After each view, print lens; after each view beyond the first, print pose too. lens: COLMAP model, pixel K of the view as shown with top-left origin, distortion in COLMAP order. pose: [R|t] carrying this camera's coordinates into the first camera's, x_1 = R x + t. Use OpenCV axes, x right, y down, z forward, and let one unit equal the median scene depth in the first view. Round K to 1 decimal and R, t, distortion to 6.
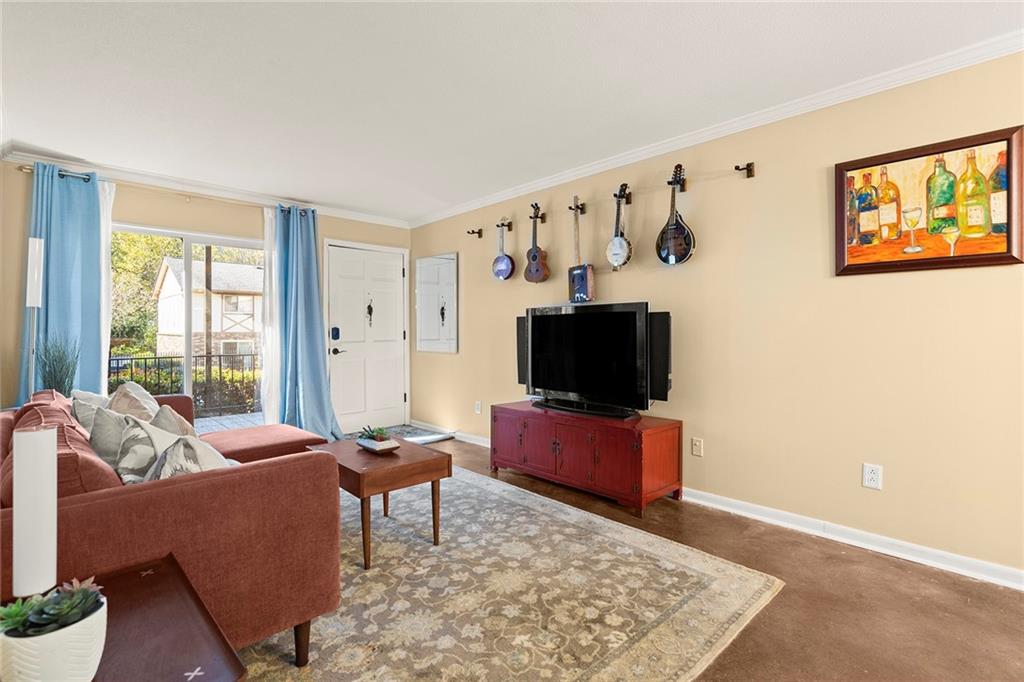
lens RADIAL K [[489.4, 0, 502.0], [0, 489.4, 335.6], [0, 0, 1]] dist [-0.002900, -0.000274]
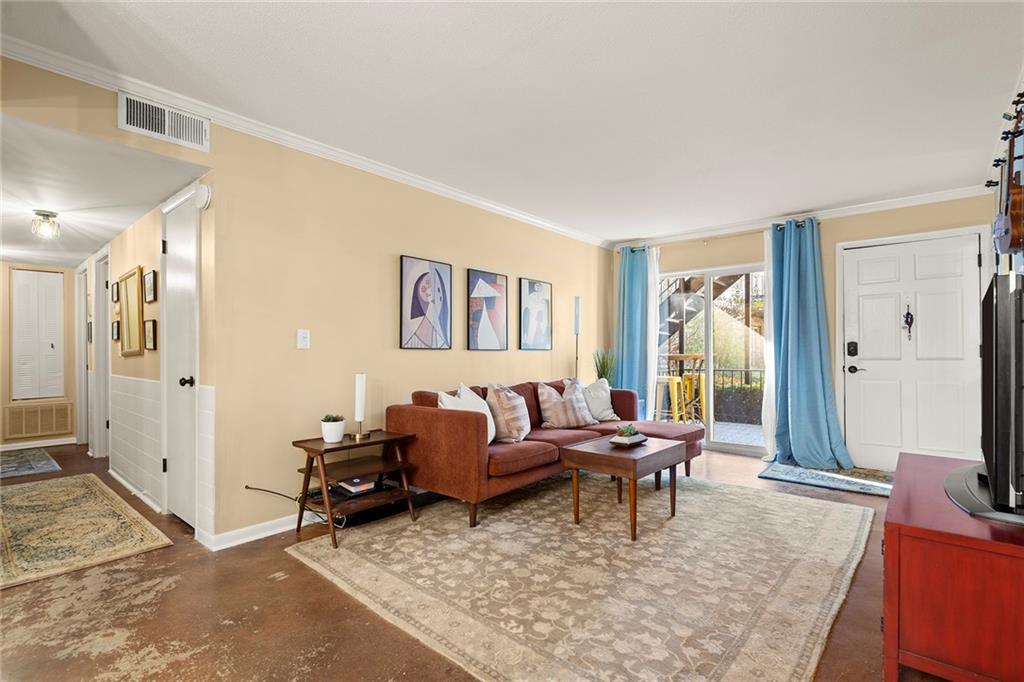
lens RADIAL K [[475.3, 0, 511.6], [0, 475.3, 354.7], [0, 0, 1]] dist [-0.000278, 0.000283]
pose [[0.108362, 0.006204, -0.994092, 0.745266], [-0.007759, 0.999955, 0.005395, 0.010853], [0.994081, 0.007129, 0.108405, 0.518444]]
